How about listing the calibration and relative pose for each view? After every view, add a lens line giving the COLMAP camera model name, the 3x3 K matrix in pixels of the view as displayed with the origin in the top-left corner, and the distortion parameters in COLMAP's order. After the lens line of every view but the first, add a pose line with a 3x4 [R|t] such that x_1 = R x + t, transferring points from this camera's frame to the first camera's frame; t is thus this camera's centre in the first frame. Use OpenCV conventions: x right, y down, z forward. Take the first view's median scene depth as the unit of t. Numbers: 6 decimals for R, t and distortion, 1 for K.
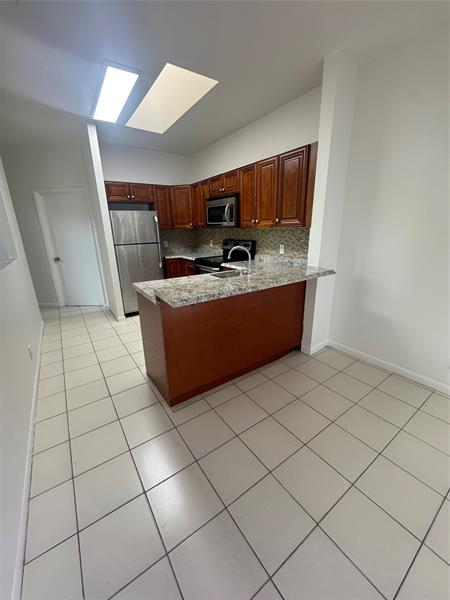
lens RADIAL K [[240.2, 0, 225.1], [0, 240.2, 301.1], [0, 0, 1]] dist [0.000777, 0.000342]
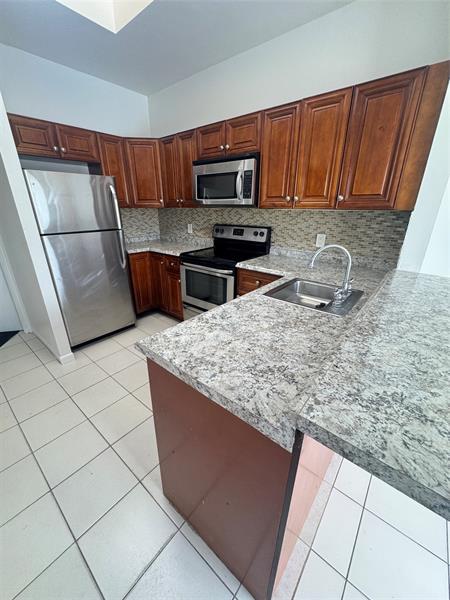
lens RADIAL K [[240.2, 0, 225.1], [0, 240.2, 300.1], [0, 0, 1]] dist [0.000777, 0.000342]
pose [[0.961416, -0.081696, 0.262688, -0.194939], [0.061366, 0.994515, 0.084698, -0.099084], [-0.268166, -0.065310, 0.961156, 0.320747]]
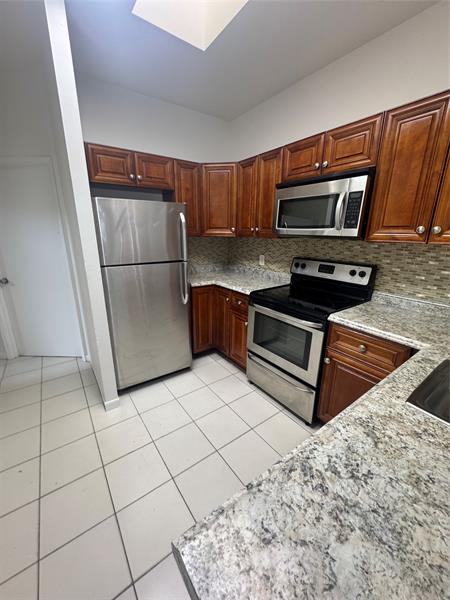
lens RADIAL K [[240.2, 0, 226.2], [0, 240.2, 299.5], [0, 0, 1]] dist [0.000777, 0.000342]
pose [[0.999176, 0.019147, 0.035786, -0.204089], [-0.018527, 0.999674, -0.017574, -0.151665], [-0.036111, 0.016896, 0.999205, 0.460917]]
